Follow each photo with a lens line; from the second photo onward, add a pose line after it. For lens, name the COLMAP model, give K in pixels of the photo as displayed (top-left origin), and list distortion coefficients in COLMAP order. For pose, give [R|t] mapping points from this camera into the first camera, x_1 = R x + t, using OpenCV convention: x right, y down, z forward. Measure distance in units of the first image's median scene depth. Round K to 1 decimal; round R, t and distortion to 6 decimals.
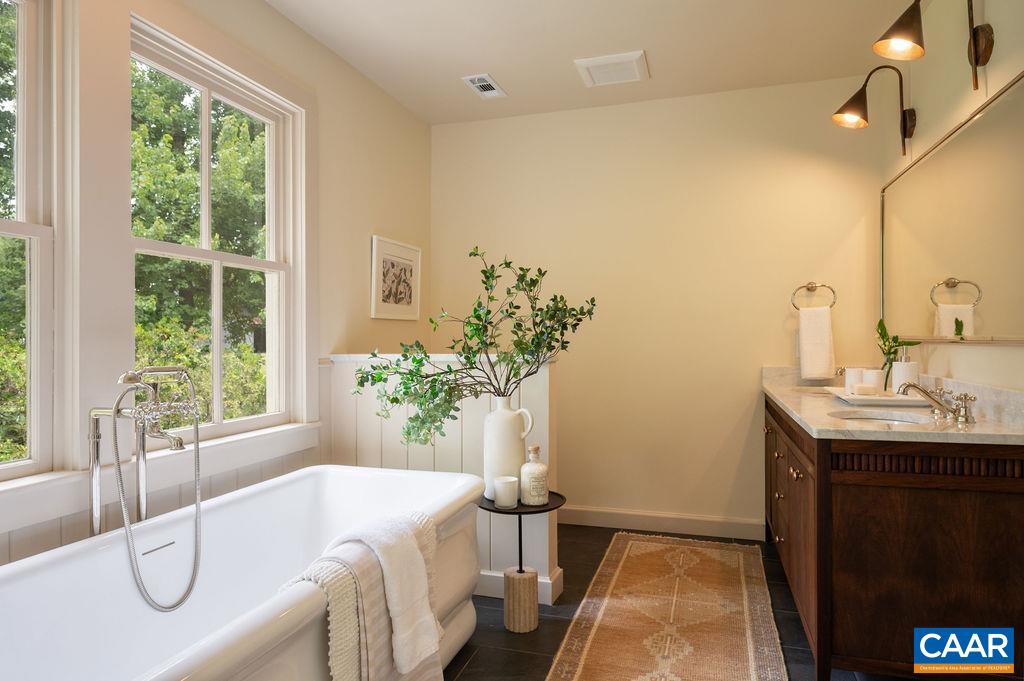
lens RADIAL K [[595.3, 0, 512.0], [0, 595.3, 340.5], [0, 0, 1]] dist [-0.004955, 0.000156]
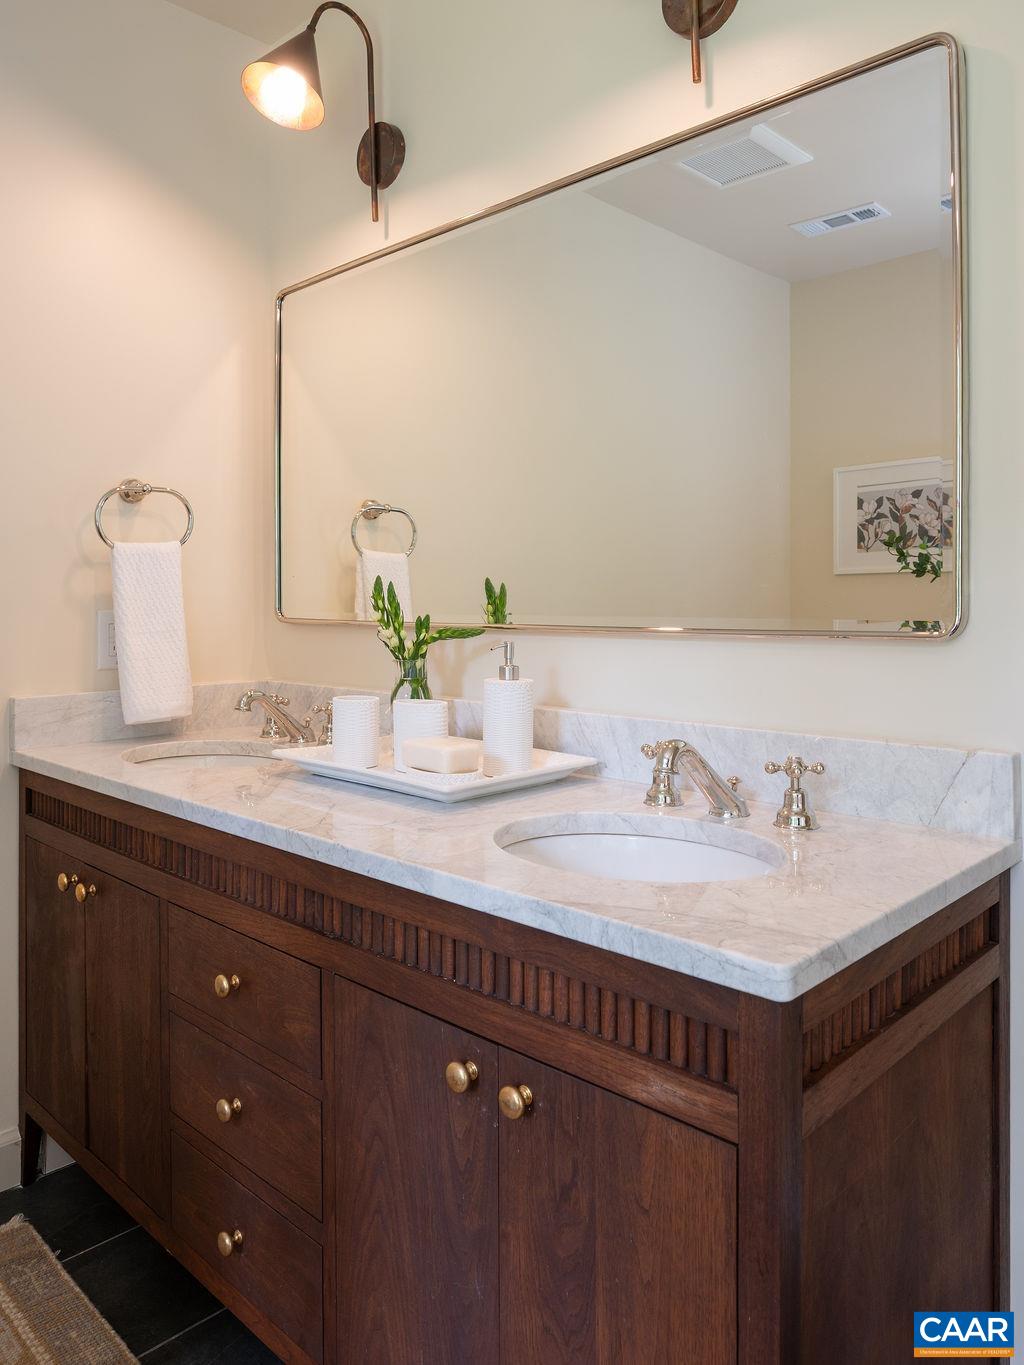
lens RADIAL K [[986.5, 0, 511.3], [0, 986.5, 605.4], [0, 0, 1]] dist [-0.000042, 0.000098]
pose [[0.442231, -0.000203, 0.896901, 0.014314], [-0.000307, 1.000000, 0.000377, -0.010000], [-0.896901, -0.000442, 0.442231, 0.360744]]
